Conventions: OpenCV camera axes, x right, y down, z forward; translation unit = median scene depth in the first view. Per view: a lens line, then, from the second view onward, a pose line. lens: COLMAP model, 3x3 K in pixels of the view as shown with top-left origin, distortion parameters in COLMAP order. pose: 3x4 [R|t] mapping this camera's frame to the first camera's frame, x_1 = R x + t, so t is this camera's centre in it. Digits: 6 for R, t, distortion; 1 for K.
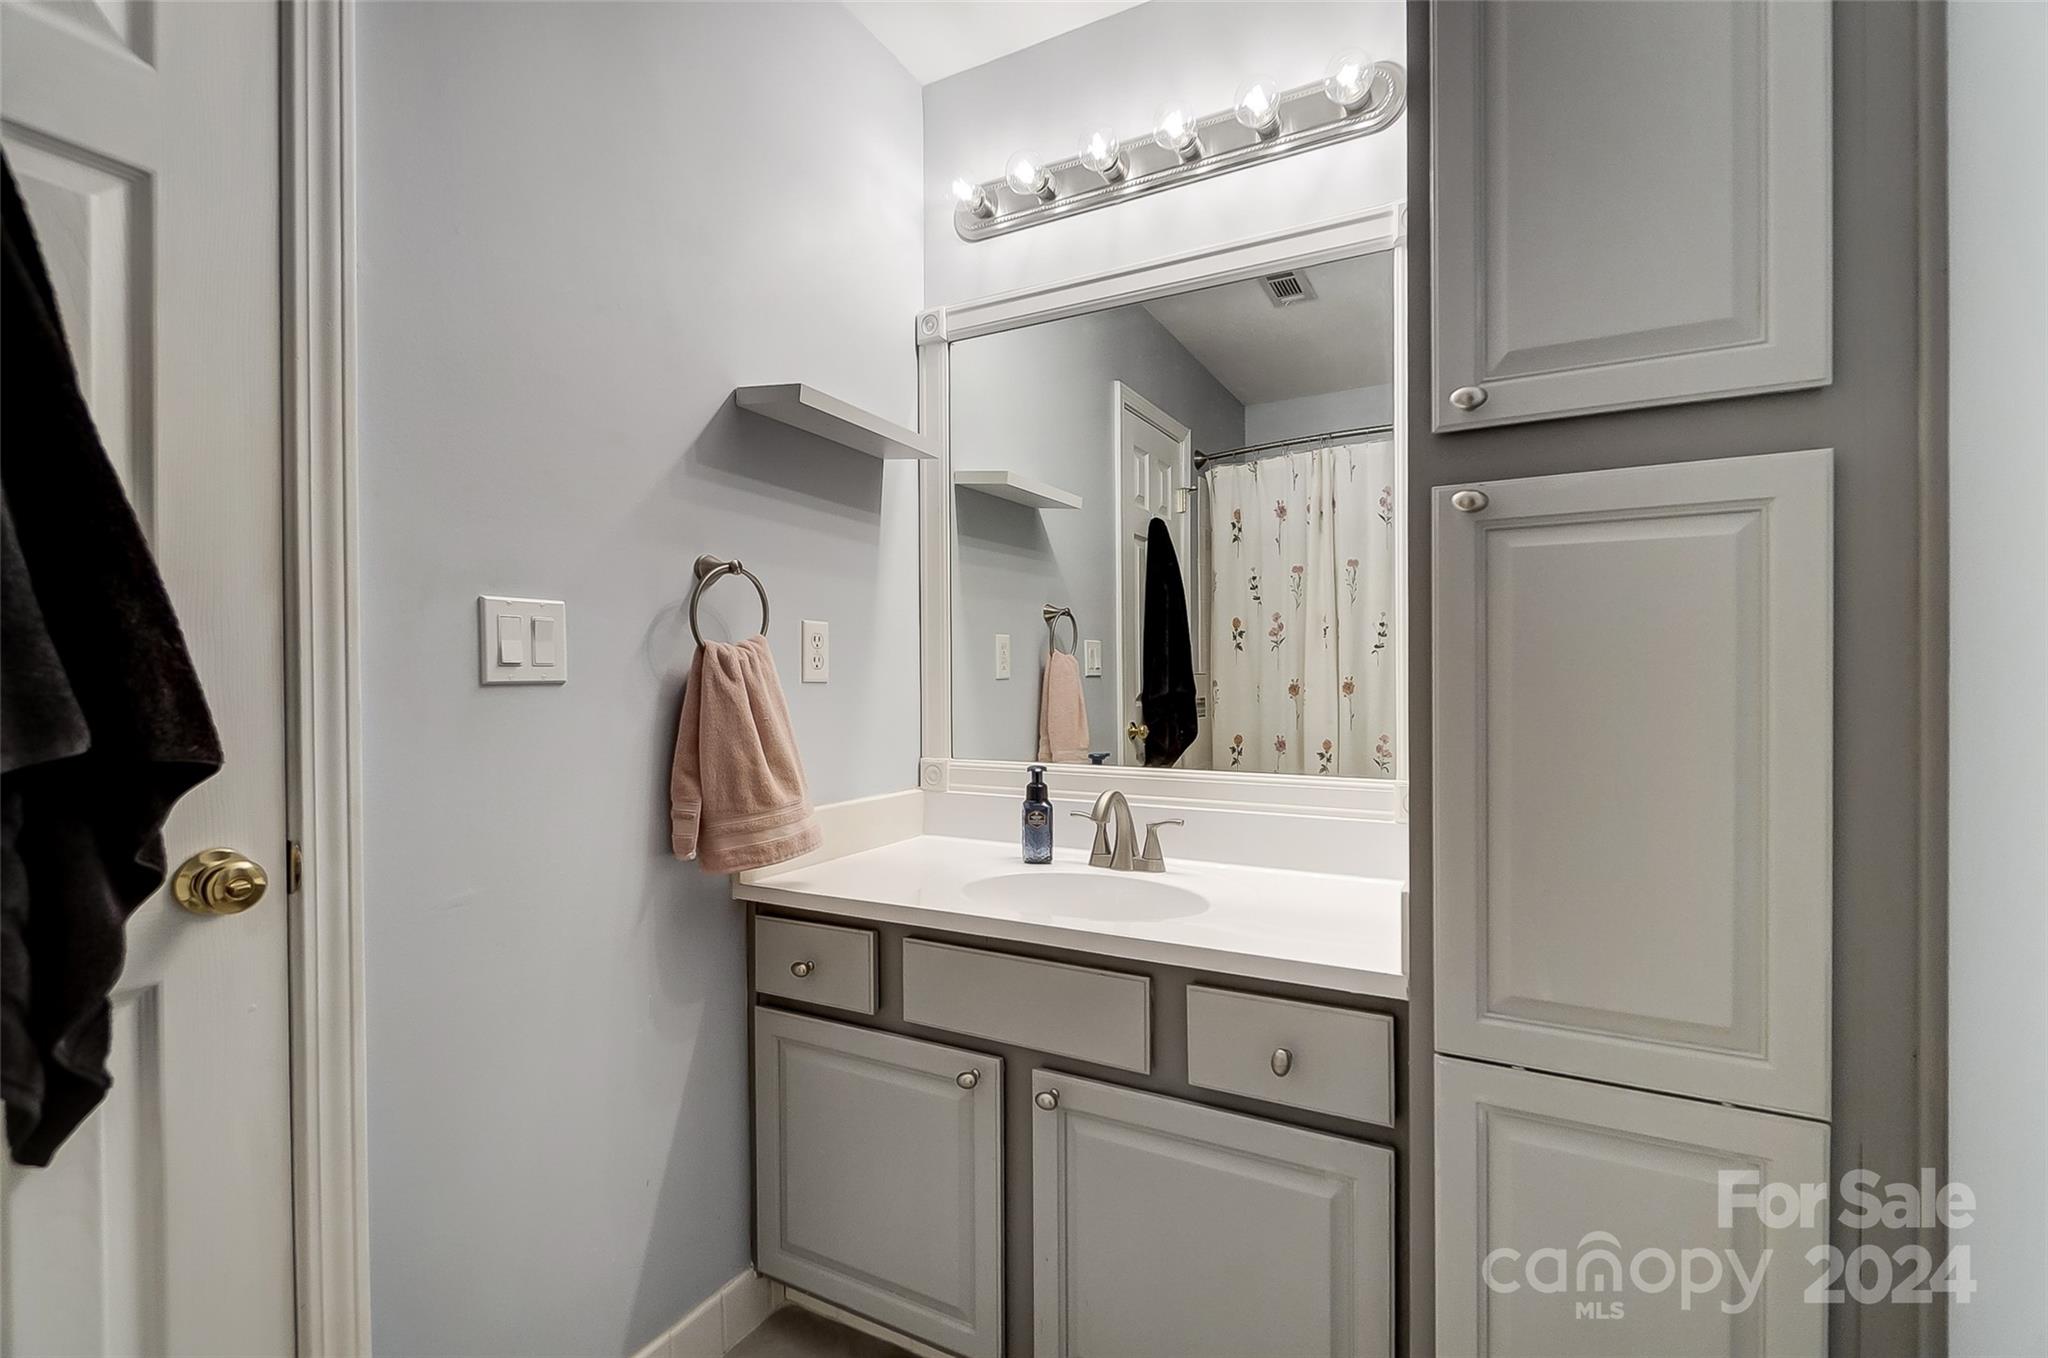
lens RADIAL K [[909.4, 0, 1027.6], [0, 909.4, 685.3], [0, 0, 1]] dist [-0.049276, 0.014535]
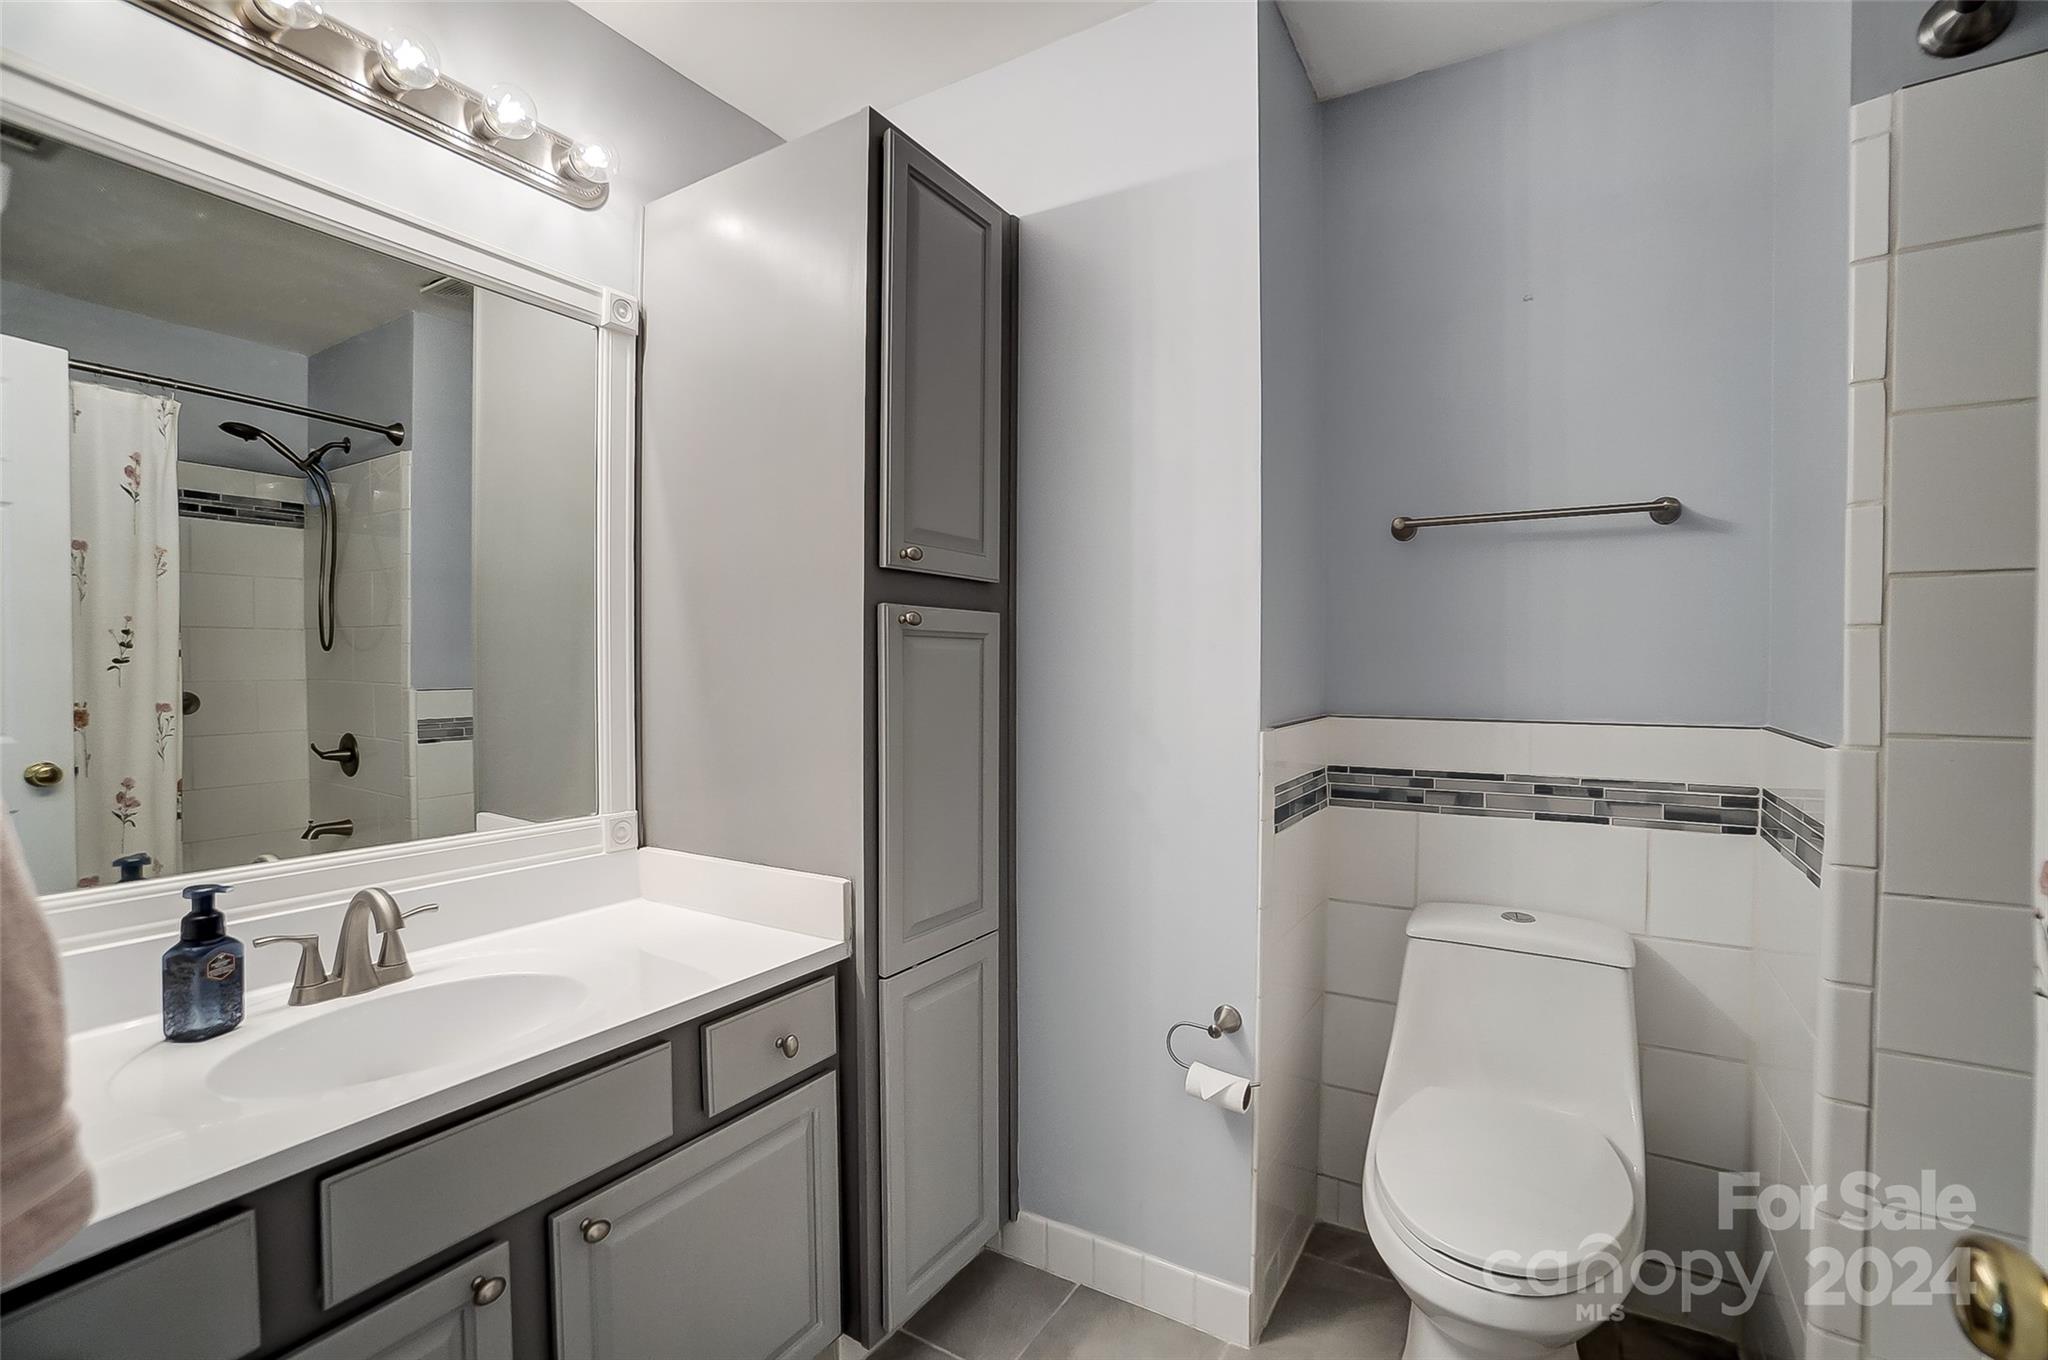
lens RADIAL K [[909.4, 0, 1027.6], [0, 909.4, 686.3], [0, 0, 1]] dist [-0.049276, 0.014535]
pose [[0.045780, -0.020431, 0.998743, -0.791879], [0.003688, 0.999787, 0.020283, -0.085226], [-0.998945, 0.002755, 0.045846, 0.520013]]
